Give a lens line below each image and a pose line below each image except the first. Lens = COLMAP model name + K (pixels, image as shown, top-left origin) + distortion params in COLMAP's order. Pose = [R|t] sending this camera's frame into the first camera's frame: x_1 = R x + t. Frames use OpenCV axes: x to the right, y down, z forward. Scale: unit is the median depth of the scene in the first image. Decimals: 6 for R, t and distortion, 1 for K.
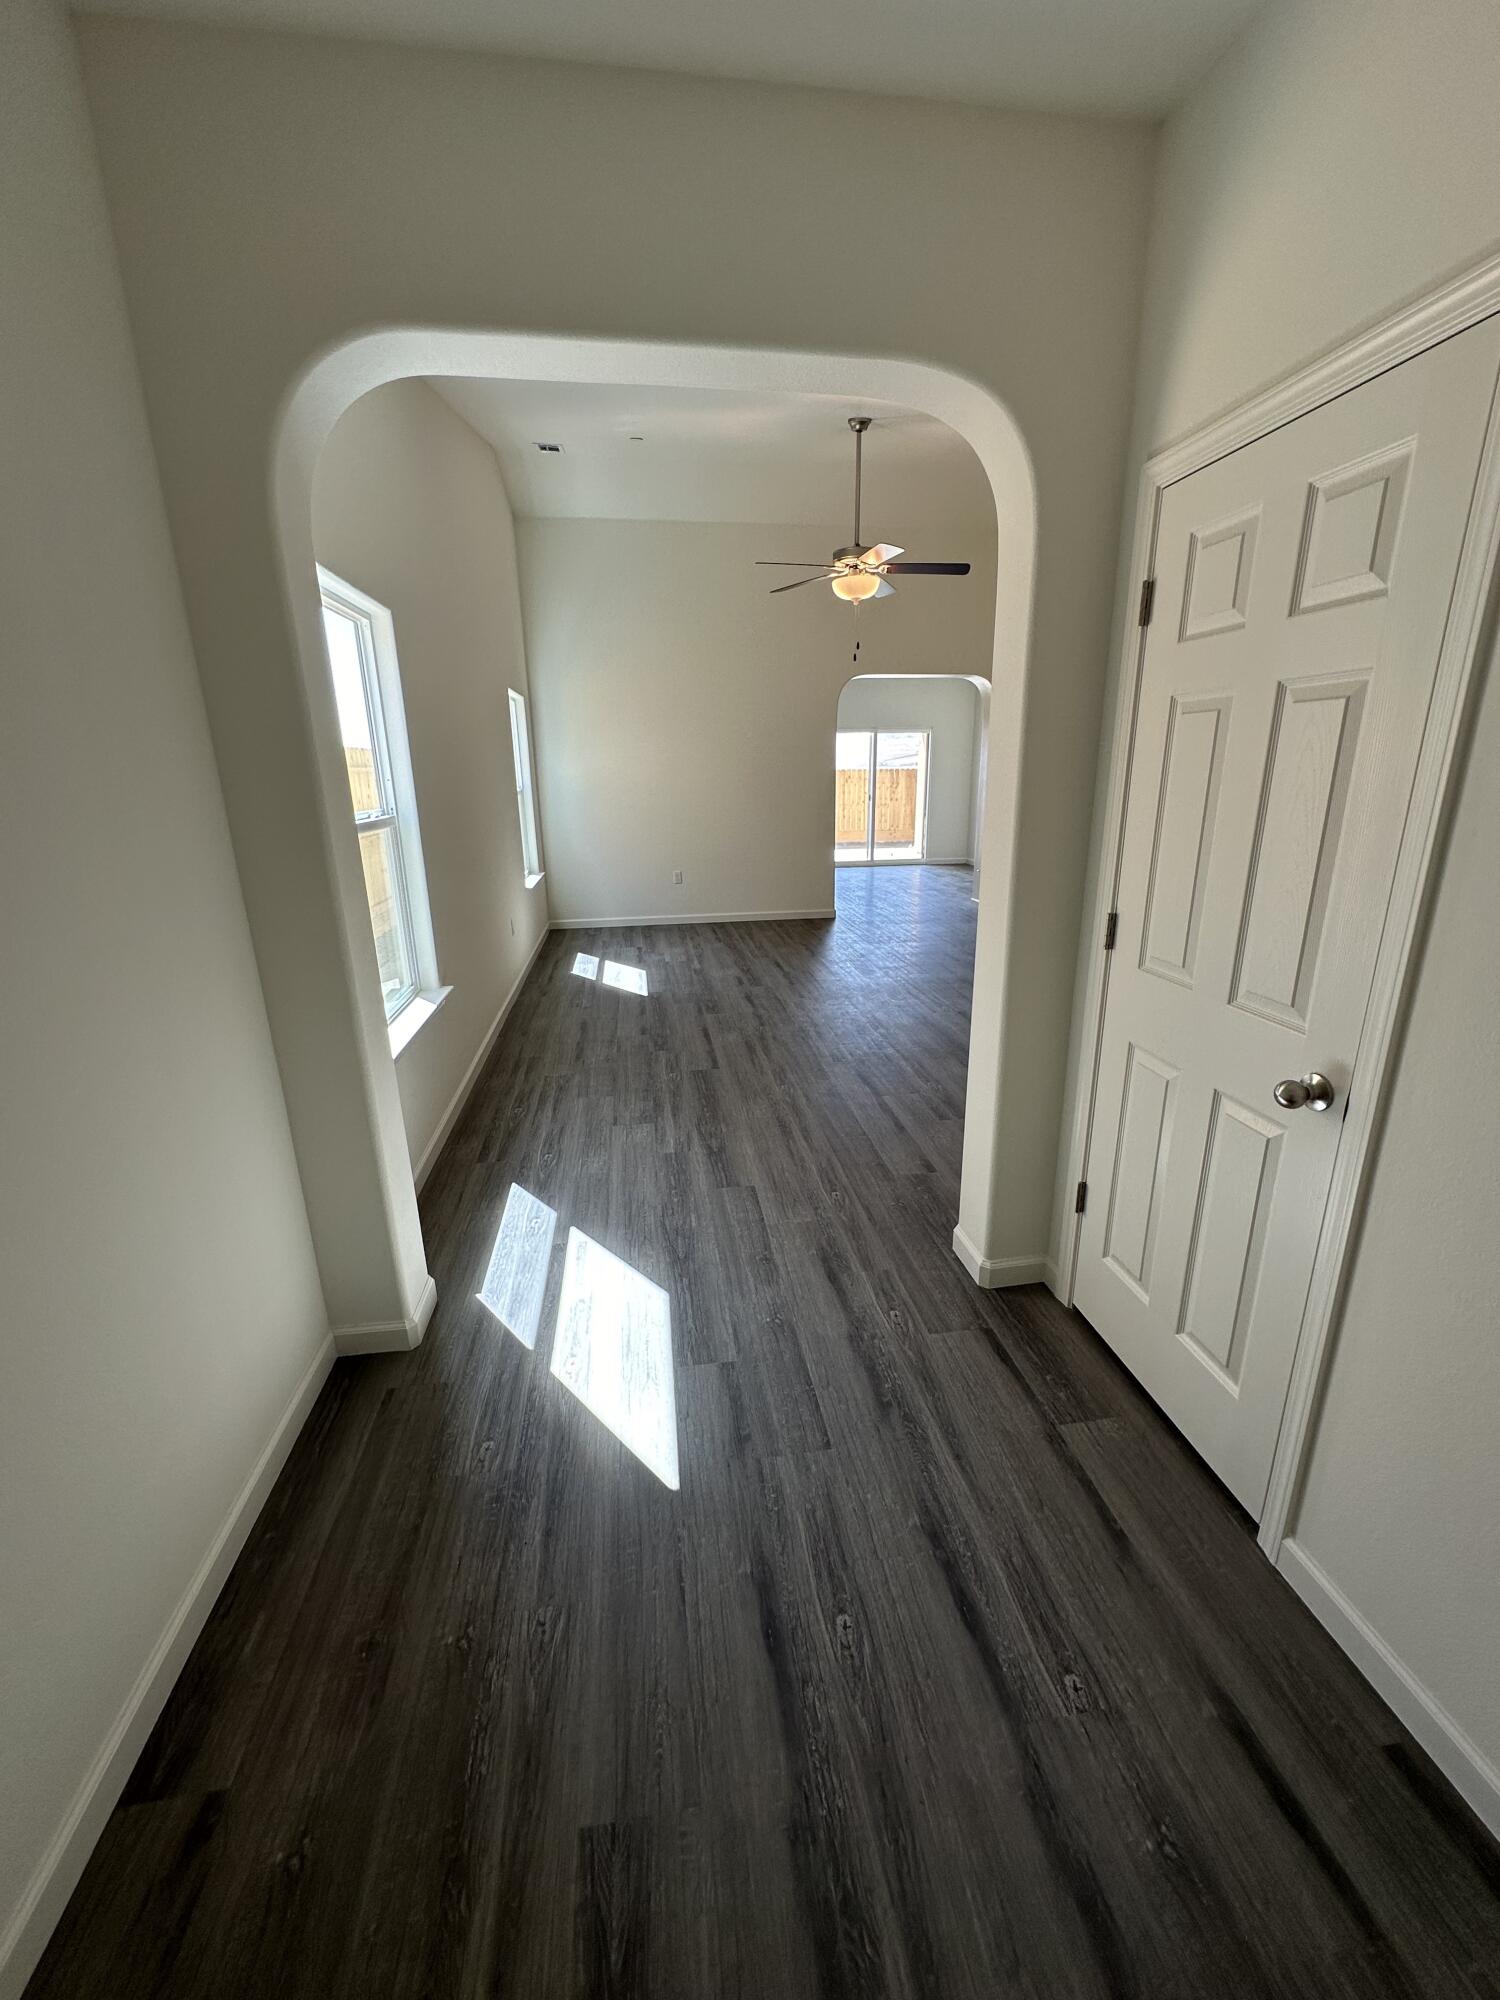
lens RADIAL K [[806.1, 0, 749.0], [0, 806.1, 1003.0], [0, 0, 1]] dist [-0.001947, -0.000101]
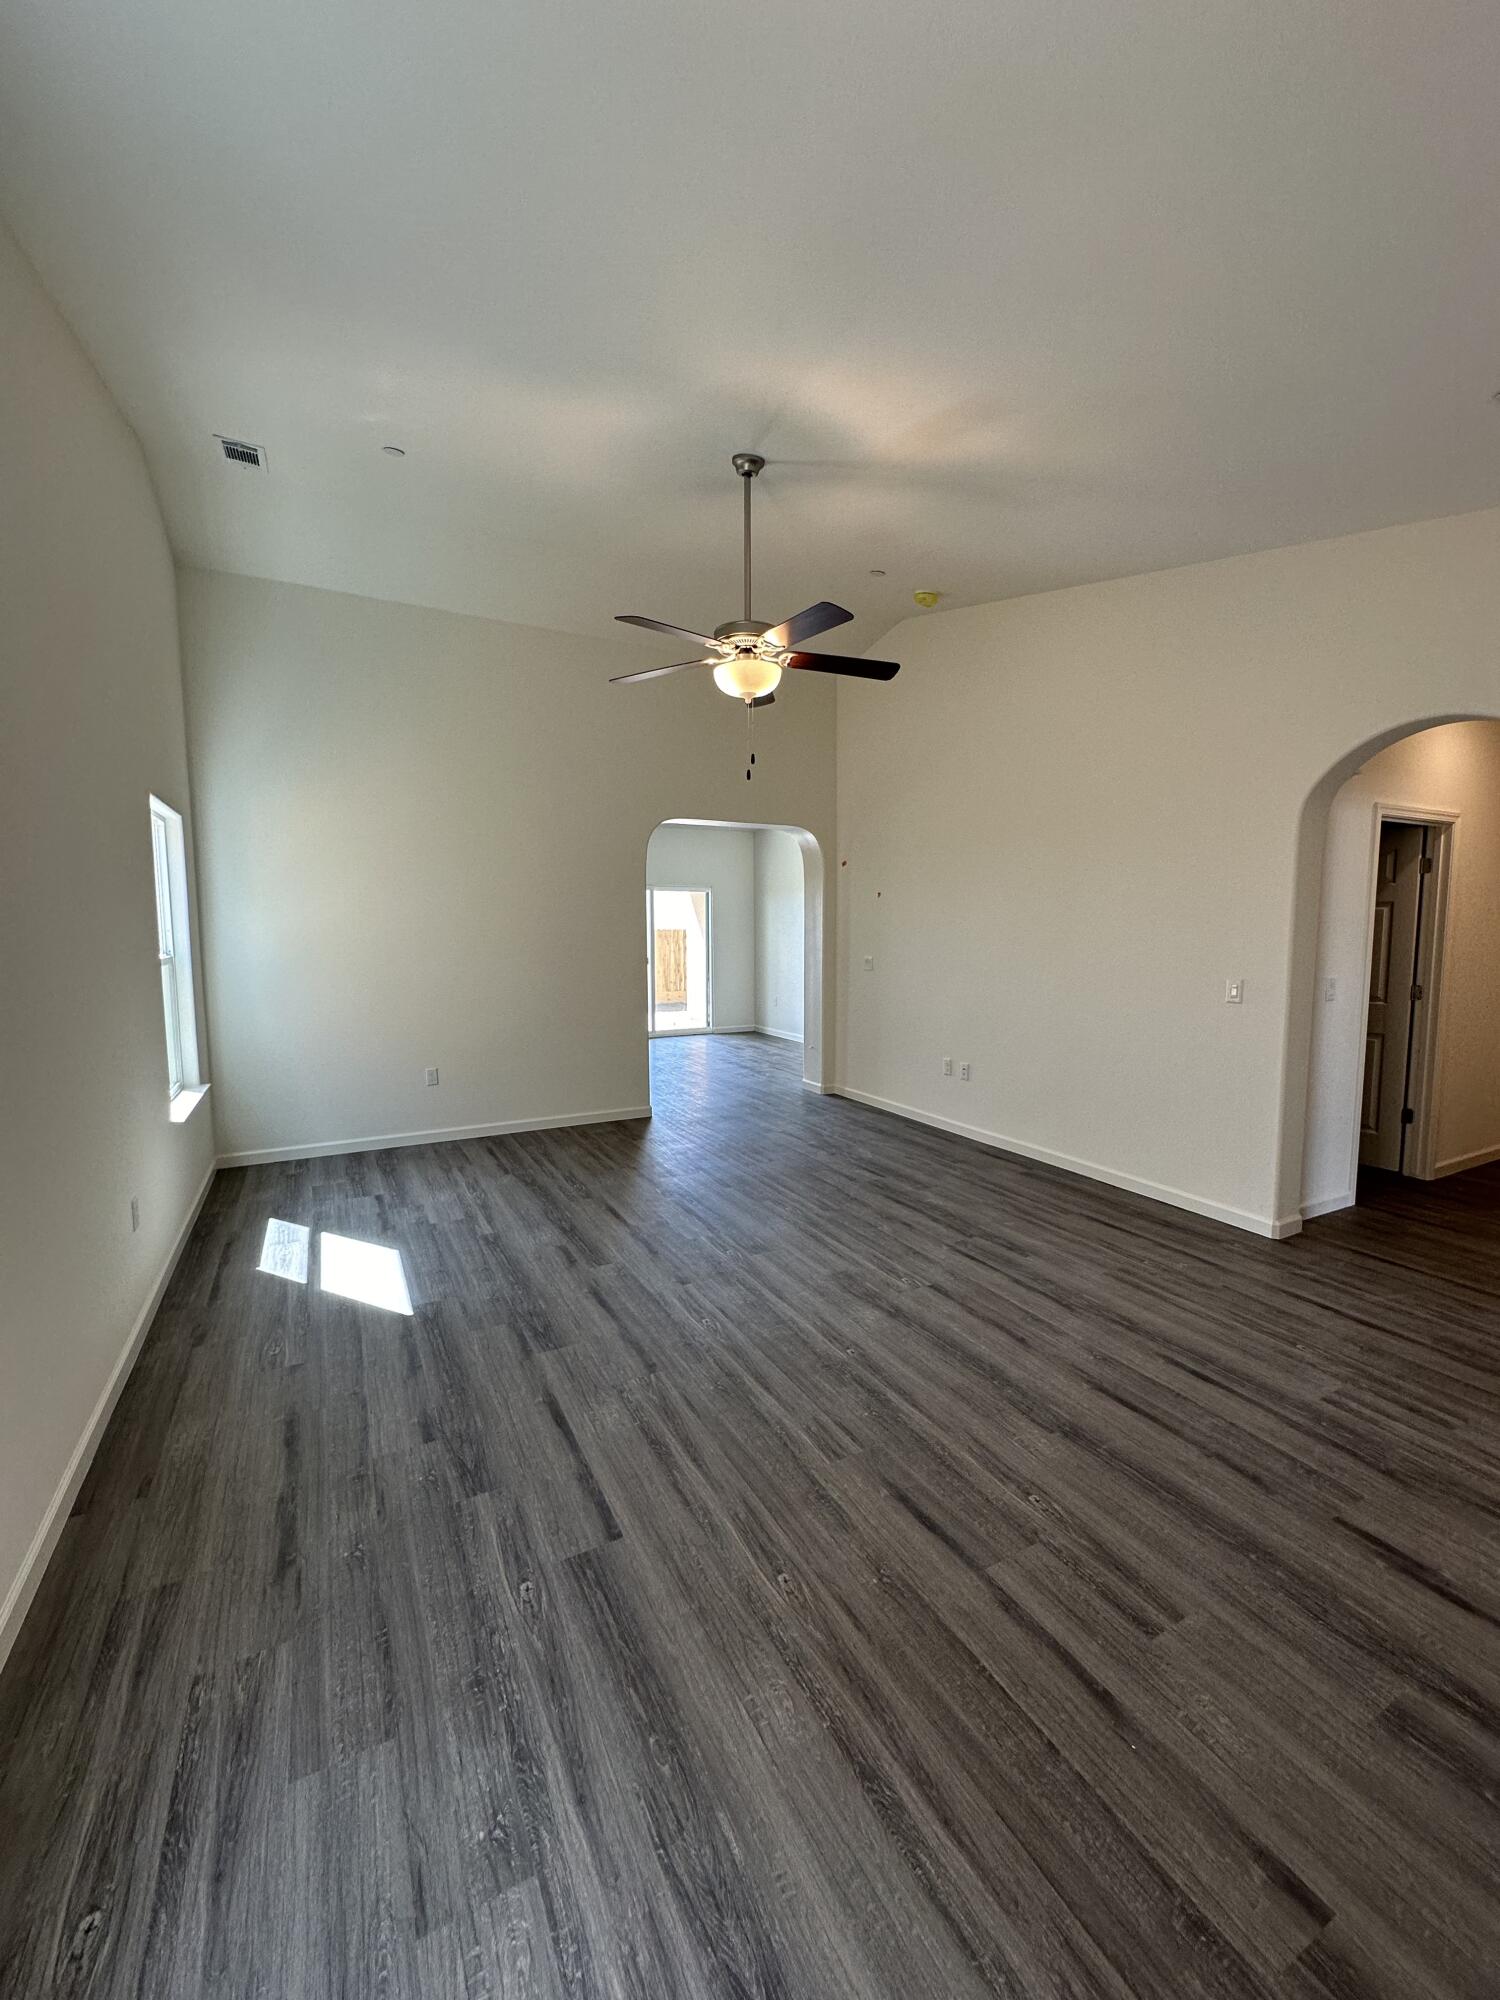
lens RADIAL K [[806.1, 0, 752.1], [0, 806.1, 998.7], [0, 0, 1]] dist [-0.001947, -0.000101]
pose [[0.940195, -0.018698, 0.340124, -0.091634], [0.084399, 0.980146, -0.179419, -0.105196], [-0.330017, 0.197395, 0.923106, 0.358872]]
